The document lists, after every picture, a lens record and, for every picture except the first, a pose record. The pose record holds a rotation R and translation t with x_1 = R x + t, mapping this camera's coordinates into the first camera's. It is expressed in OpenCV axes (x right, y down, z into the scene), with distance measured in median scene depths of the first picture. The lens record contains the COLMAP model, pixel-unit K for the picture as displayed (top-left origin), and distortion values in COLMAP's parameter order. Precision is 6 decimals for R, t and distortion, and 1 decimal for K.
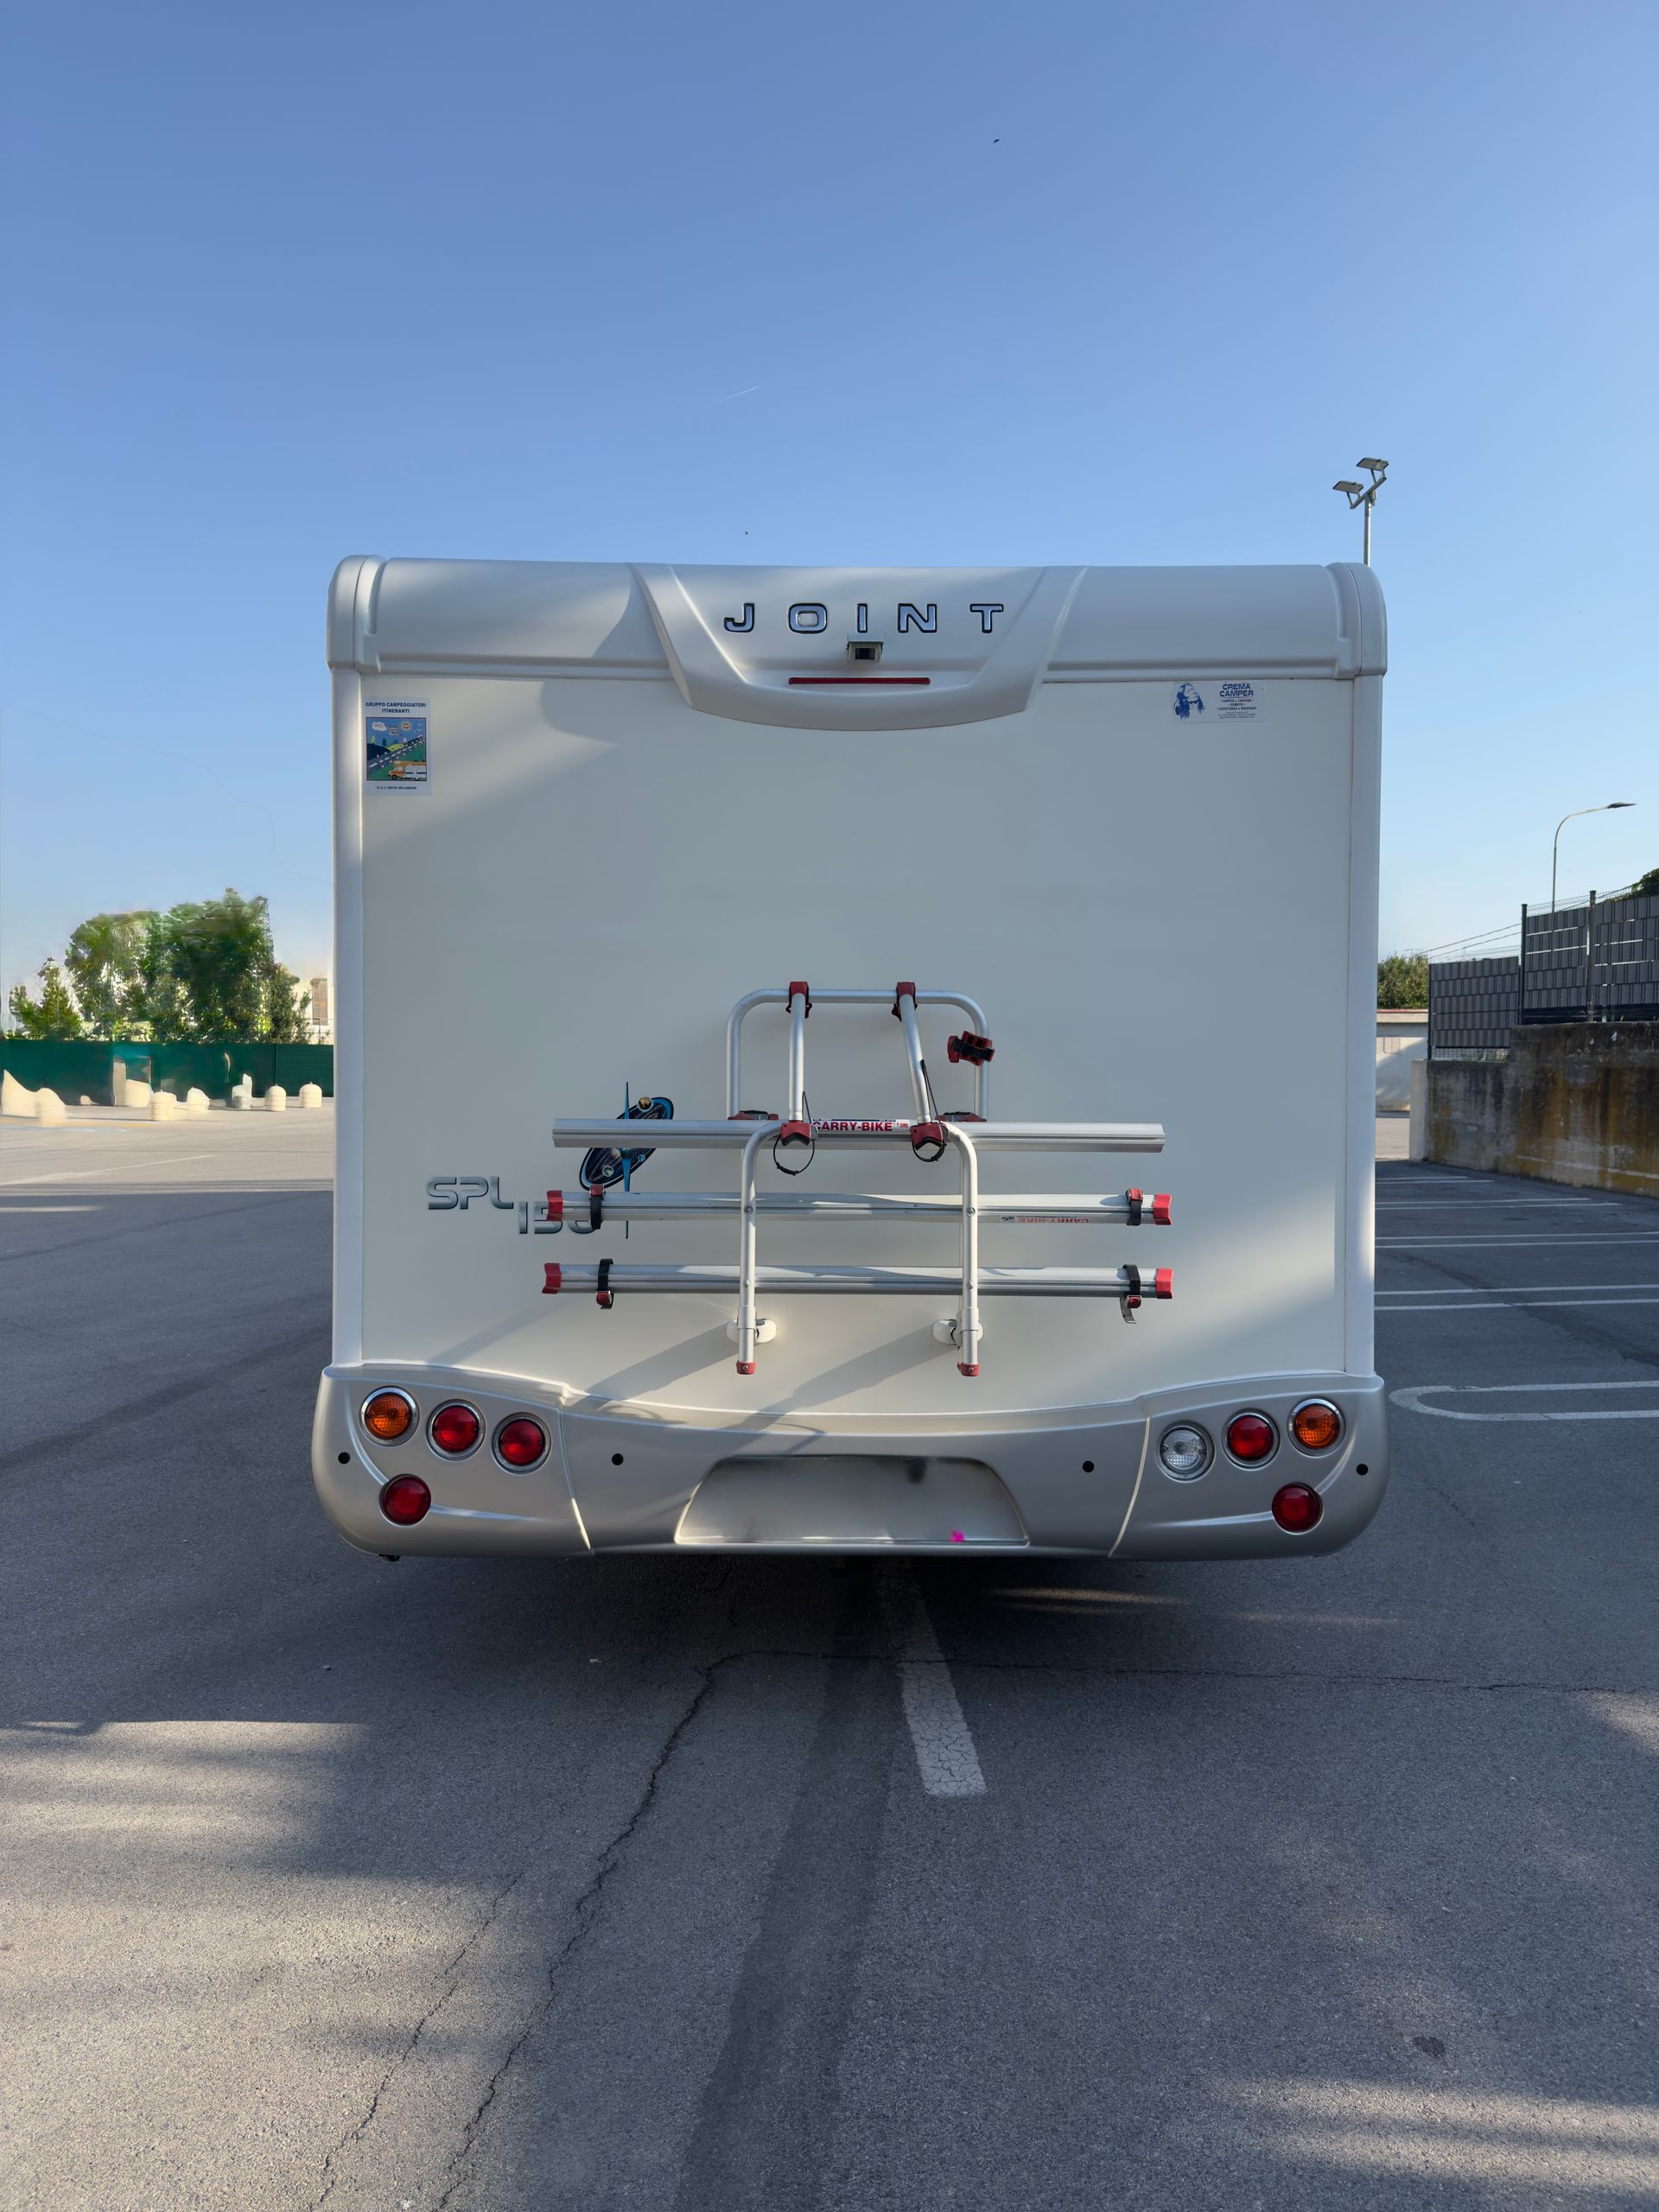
lens RADIAL K [[1564.2, 0, 830.3], [0, 1564.2, 1092.0], [0, 0, 1]] dist [0.043731, -0.055512]
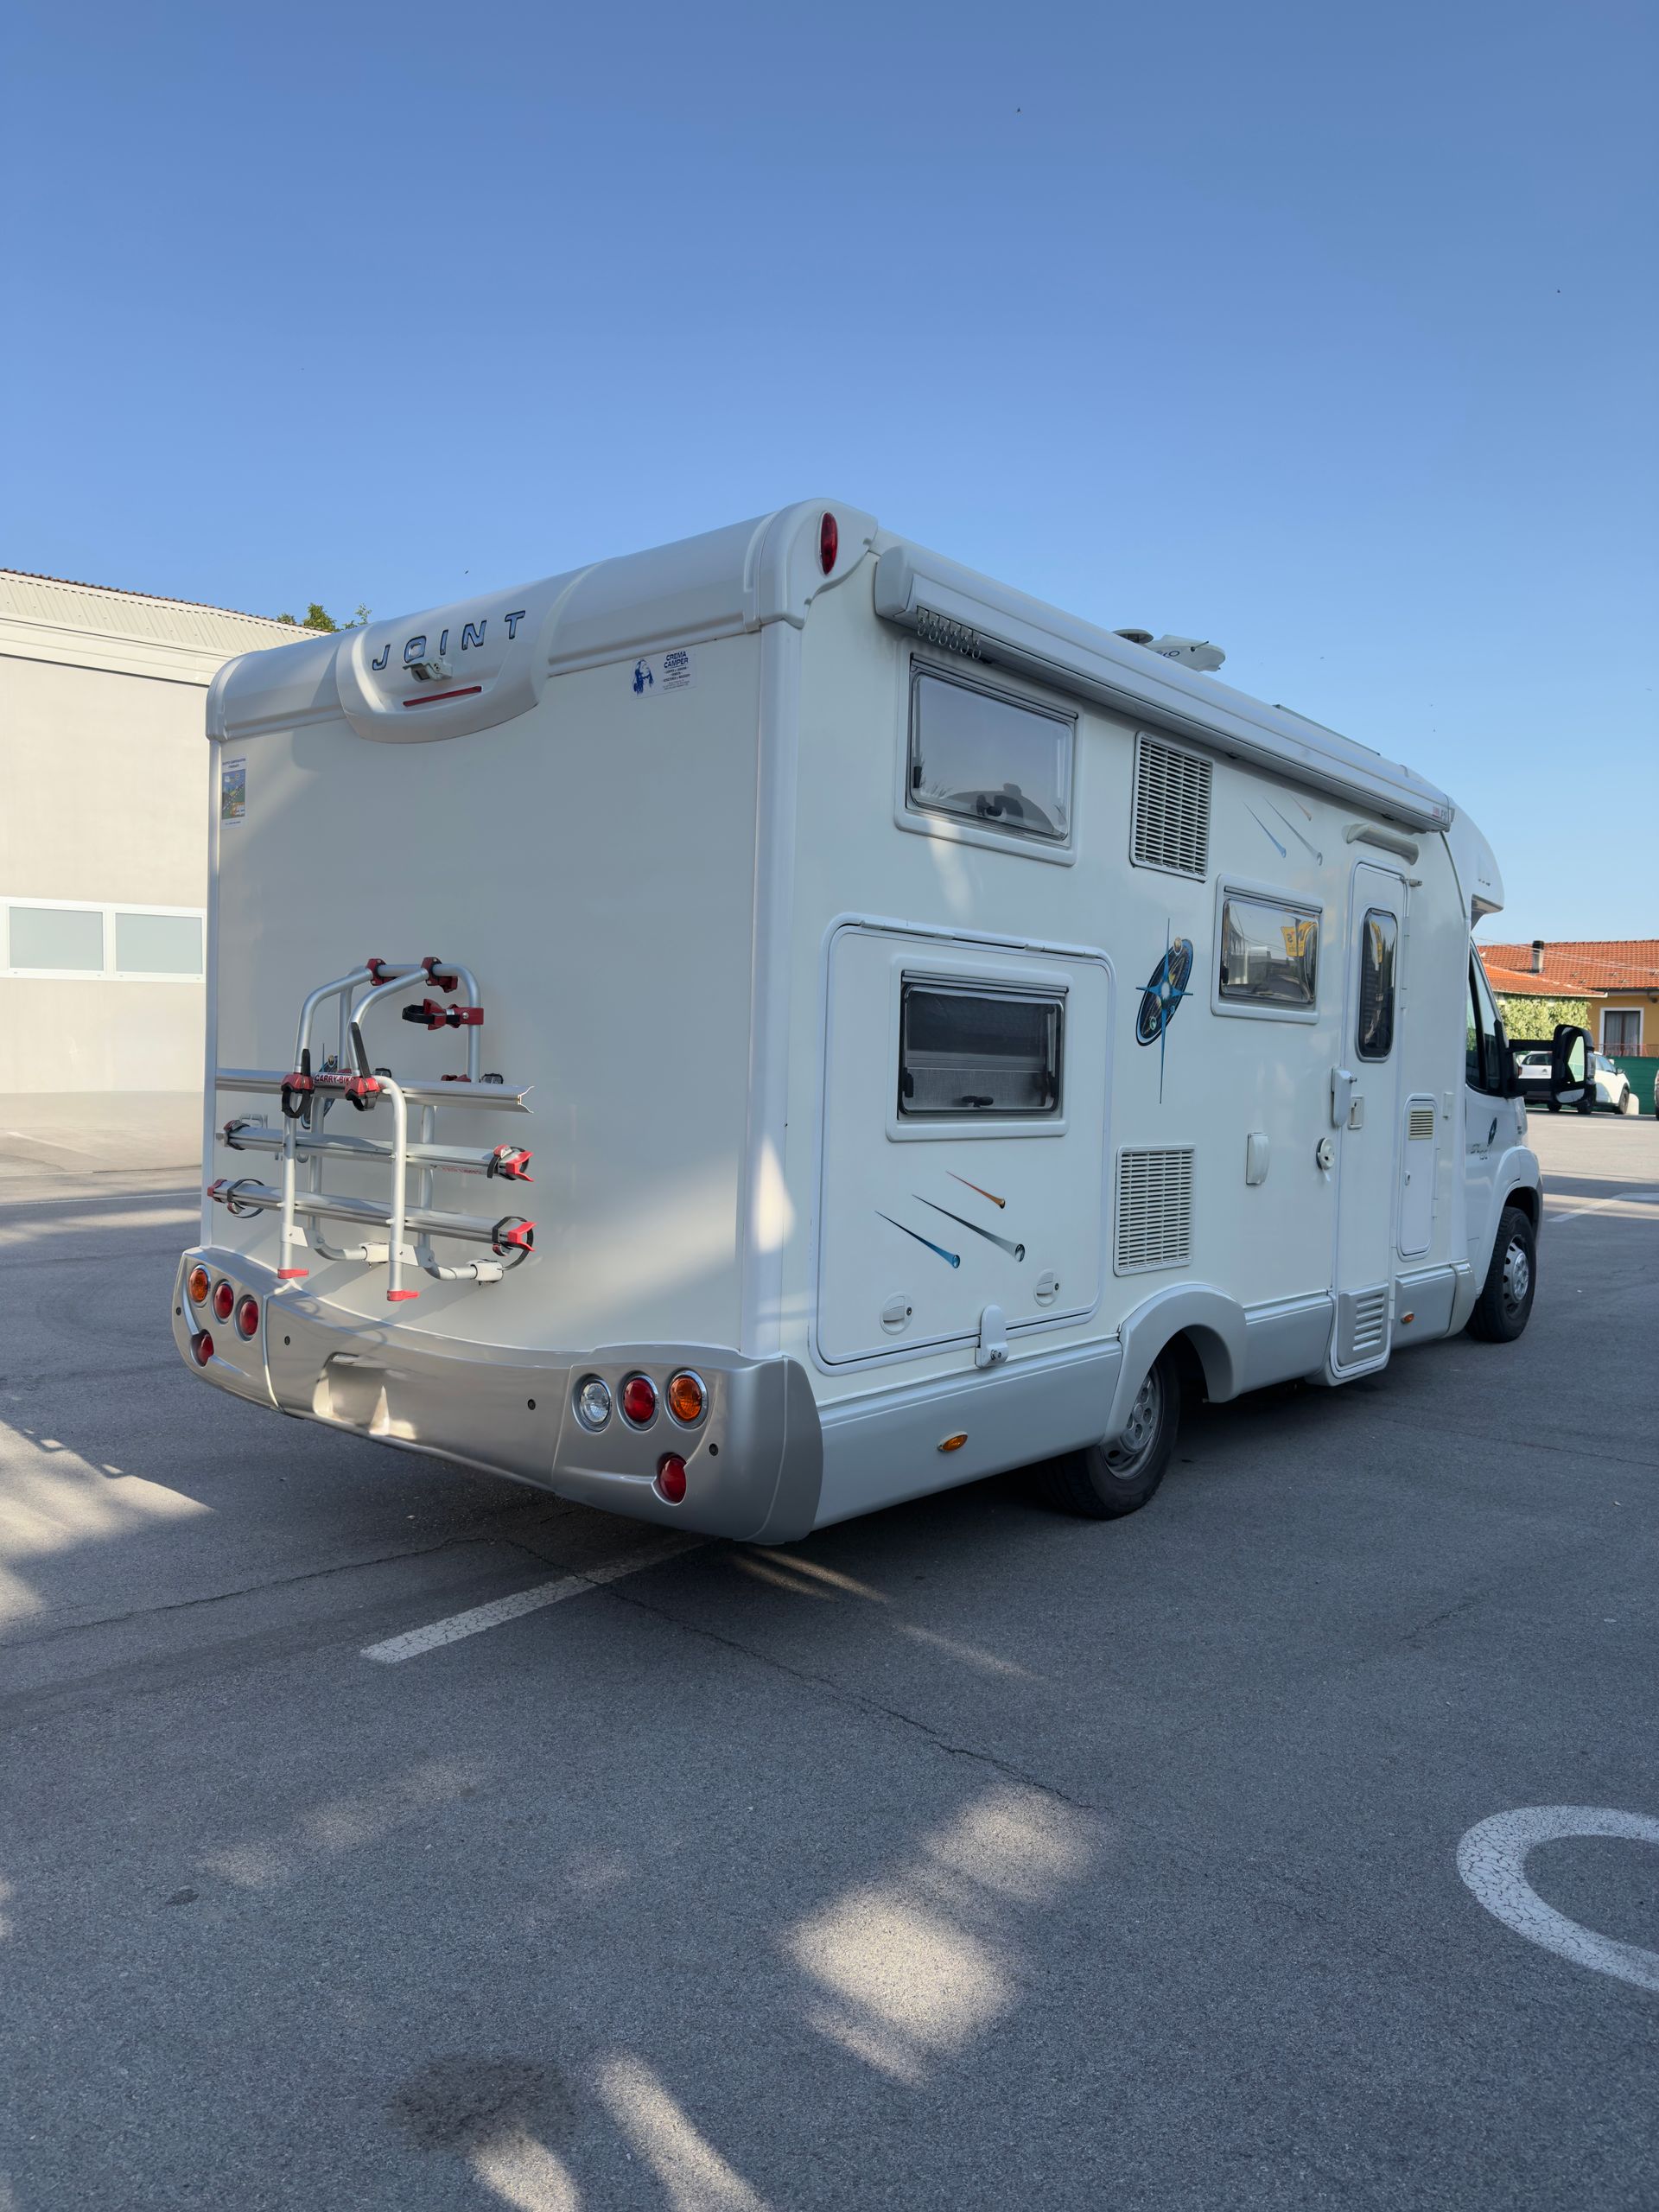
lens RADIAL K [[1564.2, 0, 826.0], [0, 1564.2, 1107.8], [0, 0, 1]] dist [0.043731, -0.055512]
pose [[0.758165, 0.039228, -0.650882, 0.996028], [-0.034461, 0.999204, 0.020081, 0.005669], [0.651152, 0.007206, 0.758913, 0.309595]]
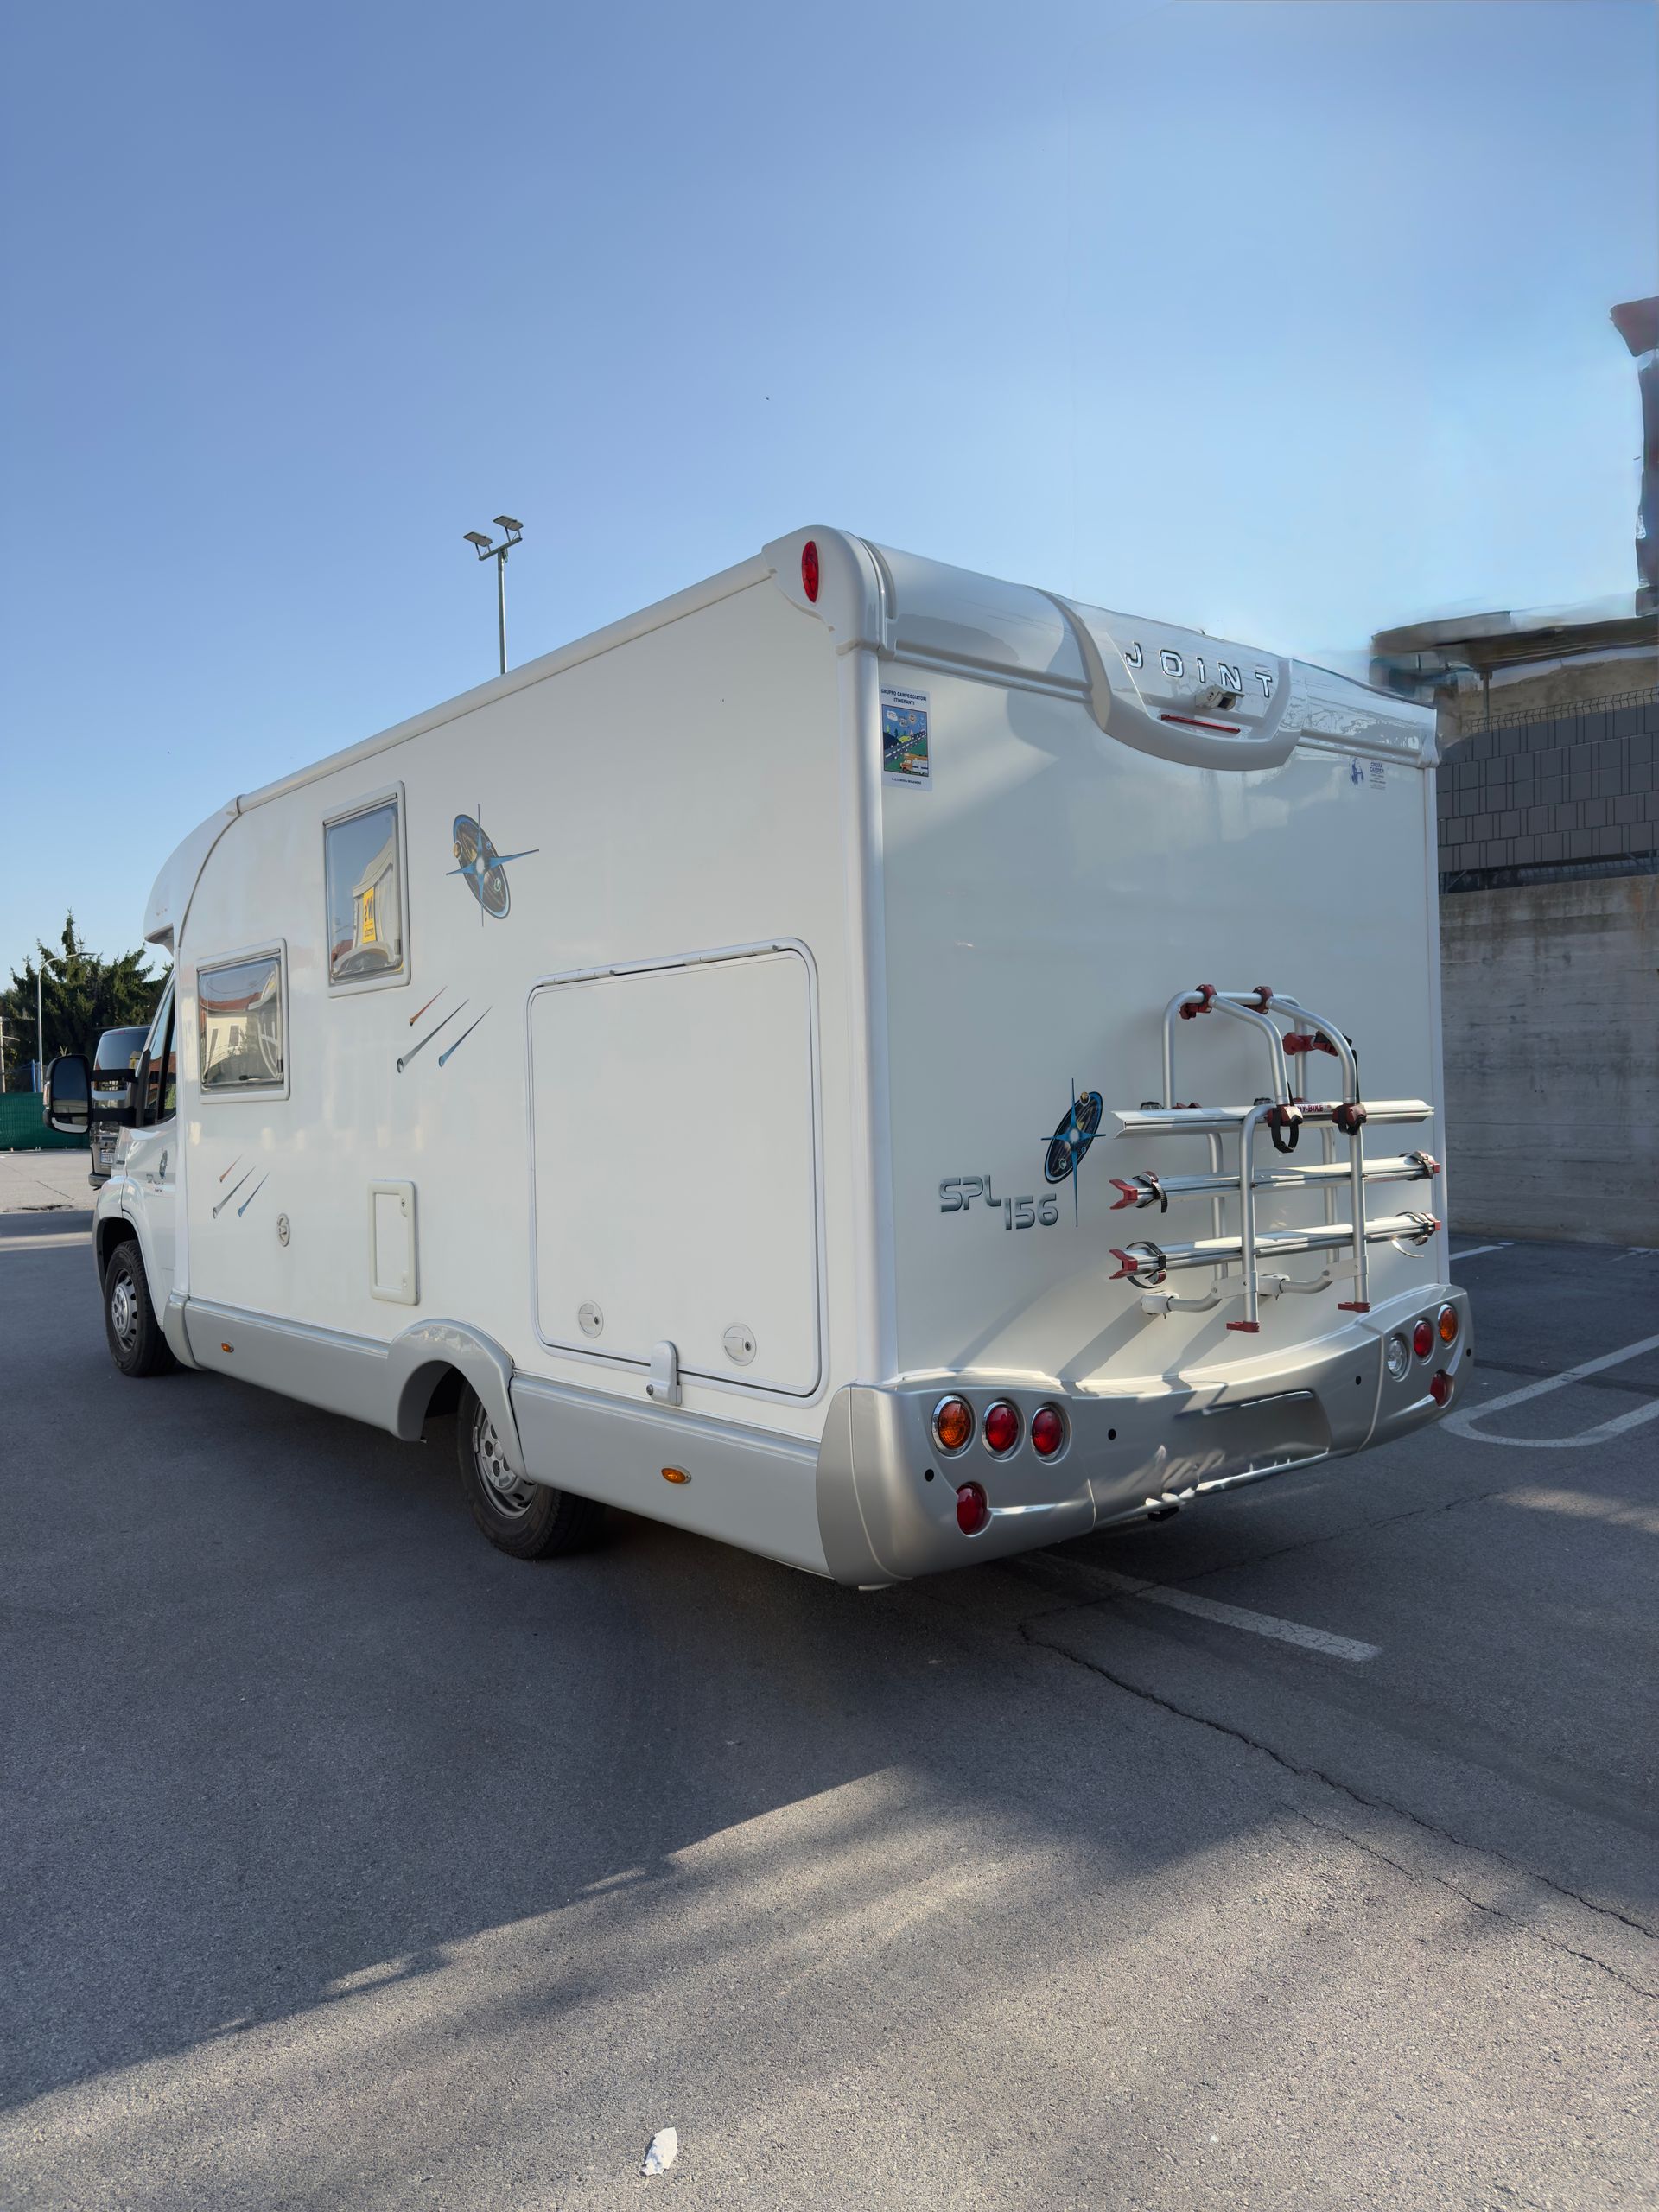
lens RADIAL K [[1564.2, 0, 829.7], [0, 1564.2, 1084.1], [0, 0, 1]] dist [0.043731, -0.055512]
pose [[0.774035, -0.024009, 0.632688, -0.929597], [0.039697, 0.999155, -0.010651, 0.002218], [-0.631898, 0.033360, 0.774334, 0.287208]]
